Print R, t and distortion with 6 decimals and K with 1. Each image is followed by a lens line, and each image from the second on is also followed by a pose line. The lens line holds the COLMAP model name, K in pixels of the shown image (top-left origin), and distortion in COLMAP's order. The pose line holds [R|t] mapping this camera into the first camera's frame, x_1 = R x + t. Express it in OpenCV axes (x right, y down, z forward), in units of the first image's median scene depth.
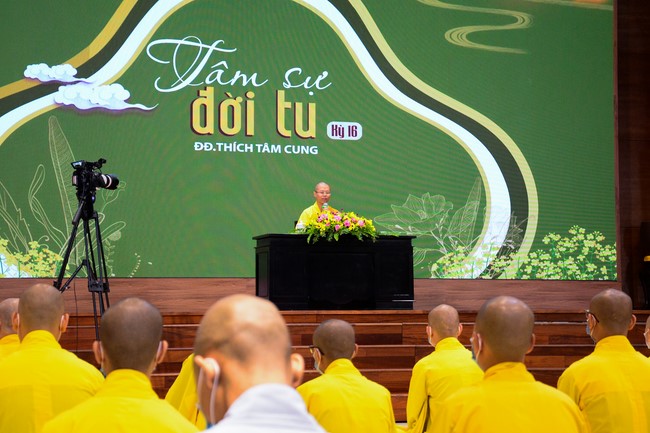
lens RADIAL K [[1371.9, 0, 320.4], [0, 1371.9, 215.2], [0, 0, 1]] dist [0.321854, 0.000000]
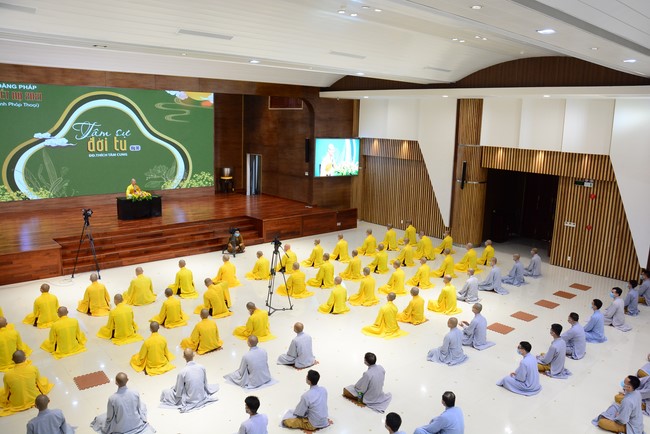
lens RADIAL K [[528.0, 0, 326.0], [0, 528.0, 218.5], [0, 0, 1]] dist [-0.148442, 0.132479]
pose [[0.908938, -0.047669, 0.414197, -0.090314], [-0.064575, 0.965359, 0.252808, -0.245686], [-0.411900, -0.256534, 0.874373, -0.331544]]
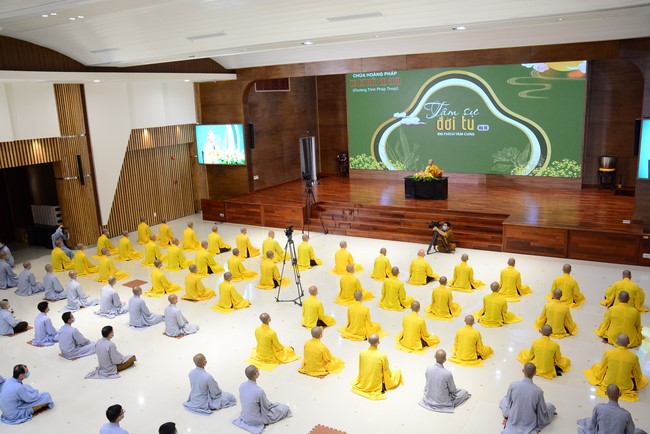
lens RADIAL K [[528.0, 0, 326.3], [0, 528.0, 226.5], [0, 0, 1]] dist [-0.148442, 0.132479]
pose [[0.667002, 0.150465, -0.729704, 0.690981], [0.099906, 0.952488, 0.287724, -0.227377], [0.738327, -0.264814, 0.620280, -0.068973]]
